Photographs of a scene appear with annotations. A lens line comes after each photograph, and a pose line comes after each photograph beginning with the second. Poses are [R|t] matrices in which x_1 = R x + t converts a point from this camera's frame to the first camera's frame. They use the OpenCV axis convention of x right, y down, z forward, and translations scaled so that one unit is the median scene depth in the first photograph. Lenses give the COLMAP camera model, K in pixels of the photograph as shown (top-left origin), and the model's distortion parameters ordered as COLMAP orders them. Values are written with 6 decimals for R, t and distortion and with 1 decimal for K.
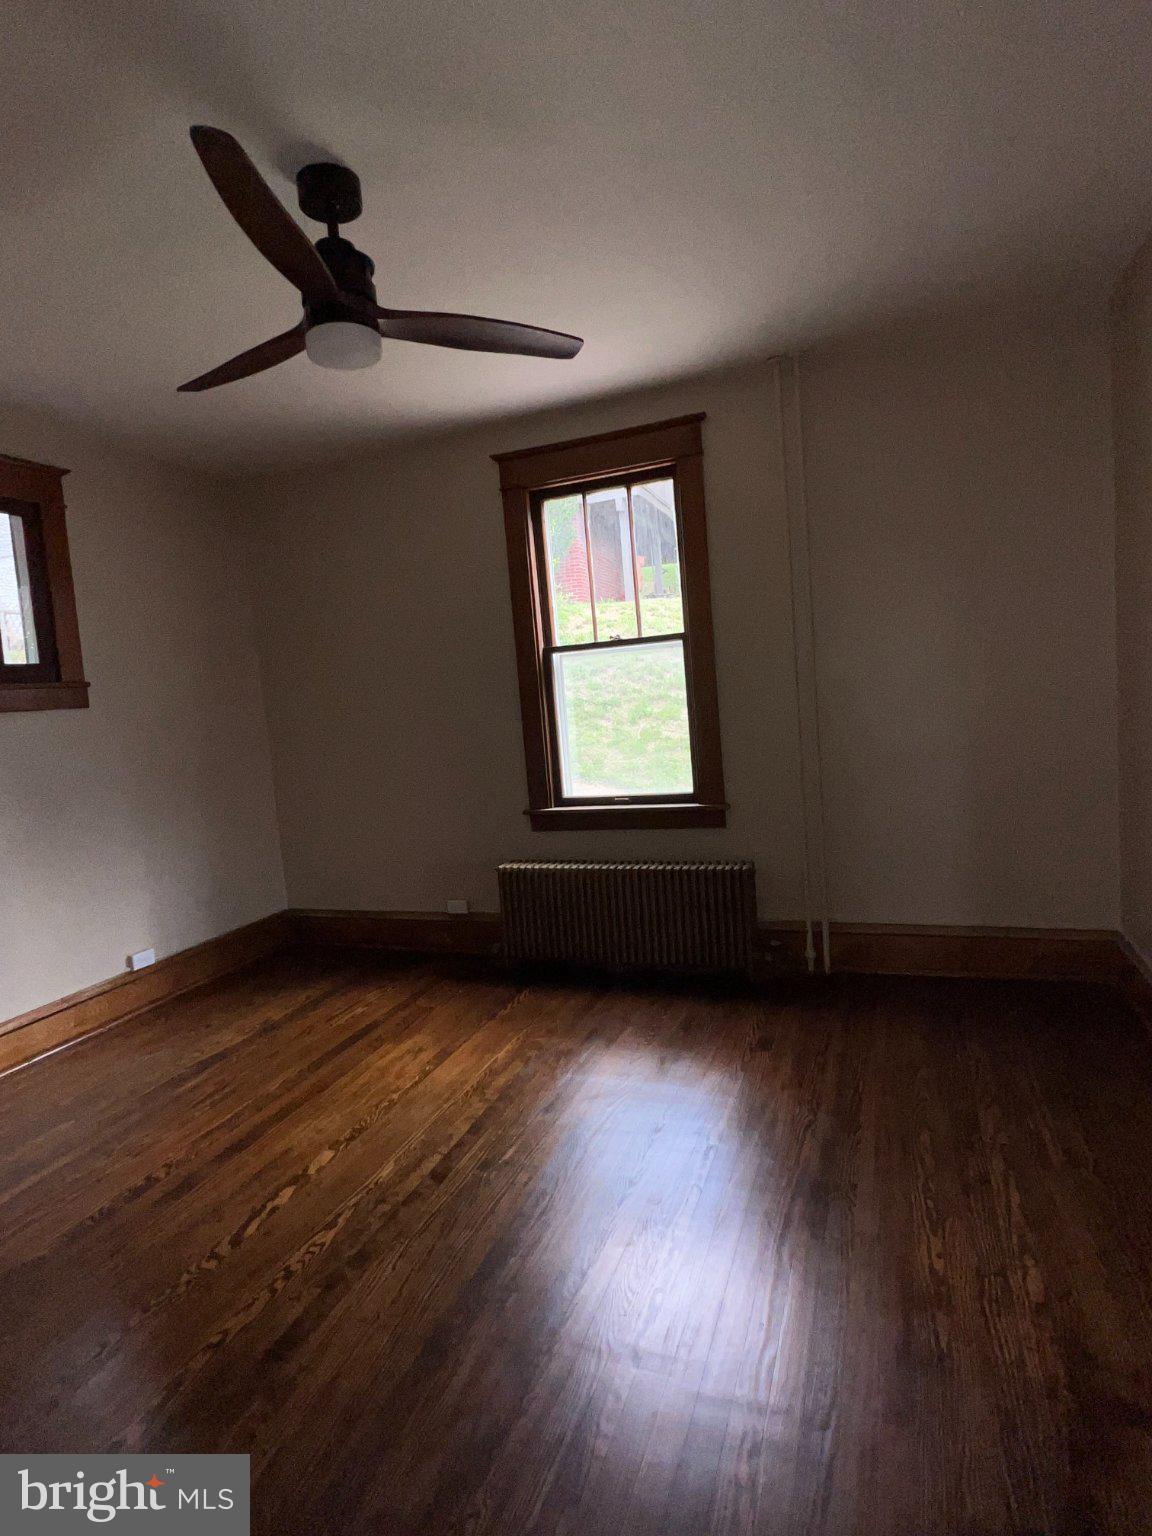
lens RADIAL K [[826.5, 0, 576.0], [0, 826.5, 768.0], [0, 0, 1]] dist [-0.001339, -0.000965]
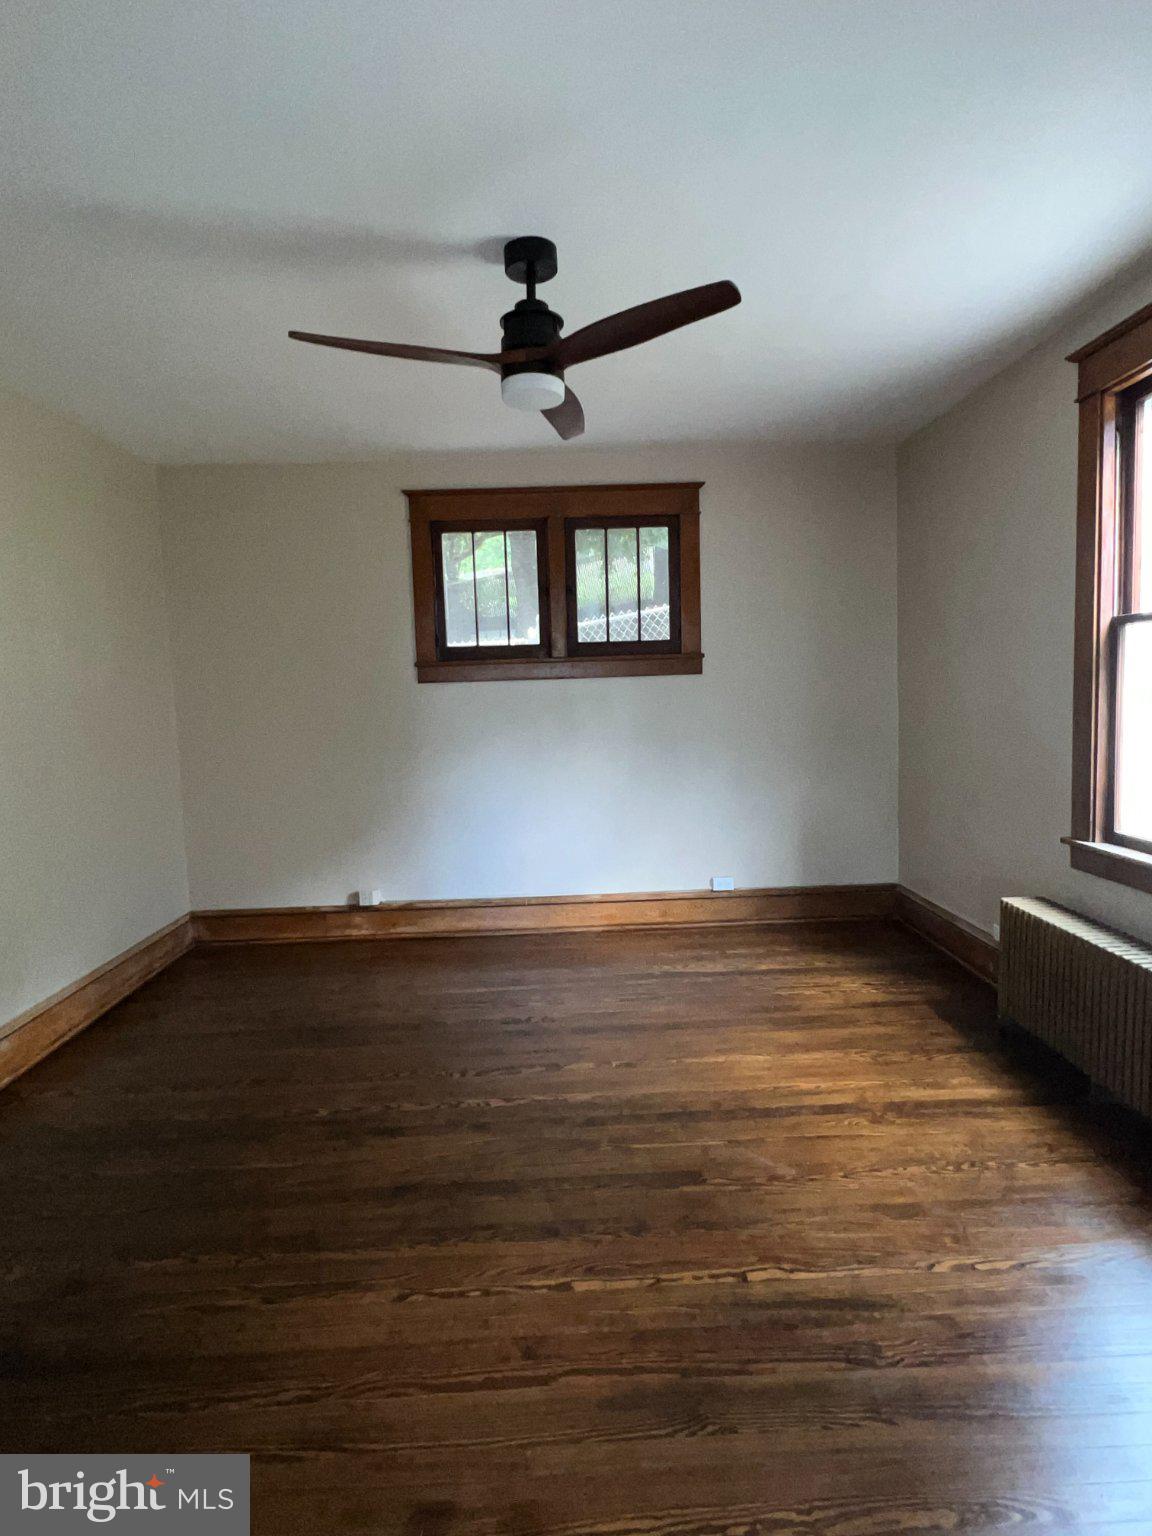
lens RADIAL K [[809.9, 0, 560.7], [0, 809.9, 765.6], [0, 0, 1]] dist [-0.001967, -0.001855]
pose [[0.391356, 0.149526, -0.908010, 0.478579], [-0.090225, 0.988191, 0.123843, -0.071441], [0.915806, 0.033459, 0.400226, 0.336022]]
